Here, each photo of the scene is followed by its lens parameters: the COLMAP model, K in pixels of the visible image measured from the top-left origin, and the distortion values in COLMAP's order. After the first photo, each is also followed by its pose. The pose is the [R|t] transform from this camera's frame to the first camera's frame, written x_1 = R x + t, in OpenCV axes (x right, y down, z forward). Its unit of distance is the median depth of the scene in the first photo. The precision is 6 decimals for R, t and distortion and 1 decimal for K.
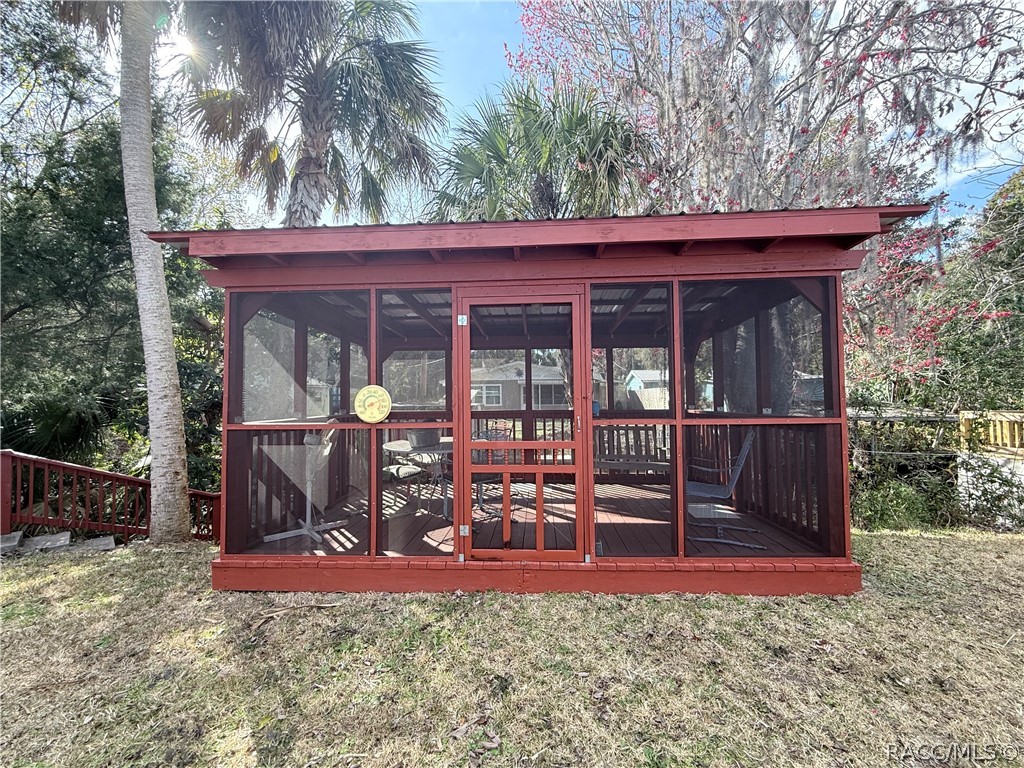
lens RADIAL K [[408.1, 0, 511.8], [0, 408.1, 384.1], [0, 0, 1]] dist [-0.000891, -0.000218]
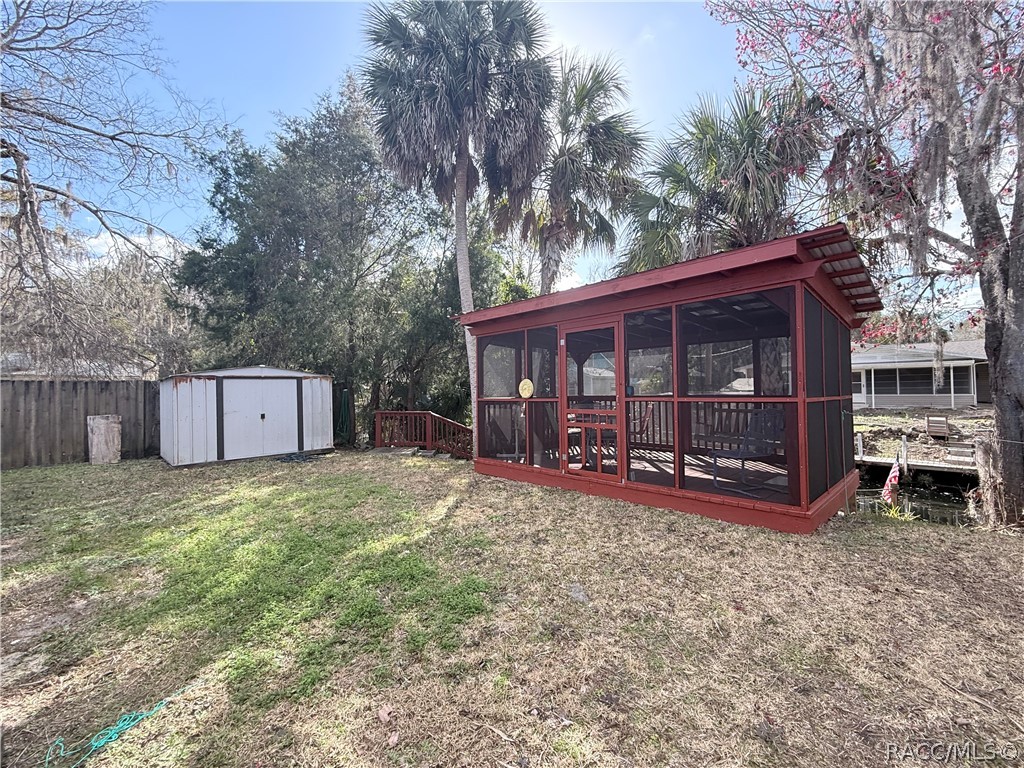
lens RADIAL K [[408.1, 0, 511.8], [0, 408.1, 384.1], [0, 0, 1]] dist [-0.000891, -0.000218]
pose [[0.736228, -0.011737, -0.676632, 0.949917], [0.028779, 0.999488, 0.013976, -0.002847], [0.676122, -0.029762, 0.736188, -0.501363]]
